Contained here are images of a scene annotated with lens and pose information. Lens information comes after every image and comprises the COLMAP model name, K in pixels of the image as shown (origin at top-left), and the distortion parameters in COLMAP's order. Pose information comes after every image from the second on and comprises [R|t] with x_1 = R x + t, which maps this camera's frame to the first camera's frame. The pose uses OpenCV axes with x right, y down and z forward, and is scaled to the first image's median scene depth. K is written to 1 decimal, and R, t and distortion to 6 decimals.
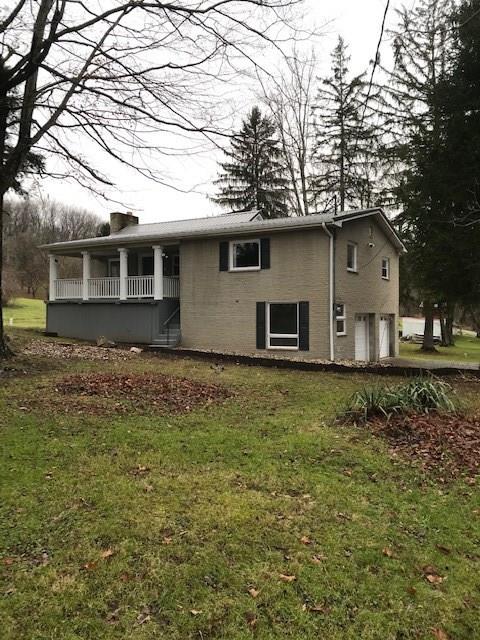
lens RADIAL K [[528.5, 0, 236.2], [0, 528.5, 318.6], [0, 0, 1]] dist [-0.000266, -0.015290]
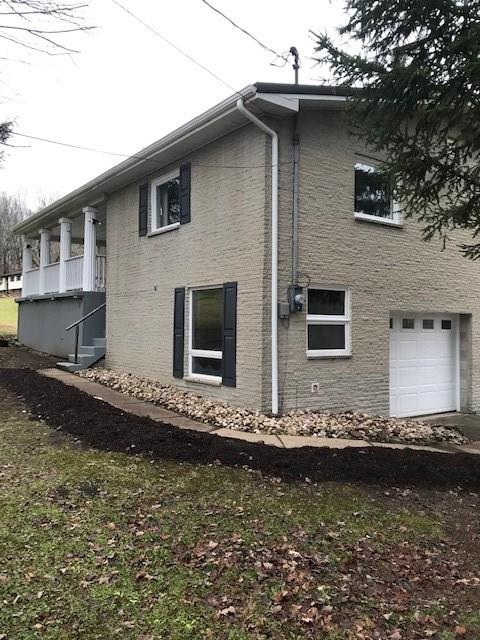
lens RADIAL K [[528.5, 0, 243.7], [0, 528.5, 318.6], [0, 0, 1]] dist [-0.000266, -0.015290]
pose [[0.920398, 0.006091, -0.390934, 0.309003], [-0.014979, 0.999694, -0.019688, 0.008293], [0.390695, 0.023977, 0.920208, 0.543152]]
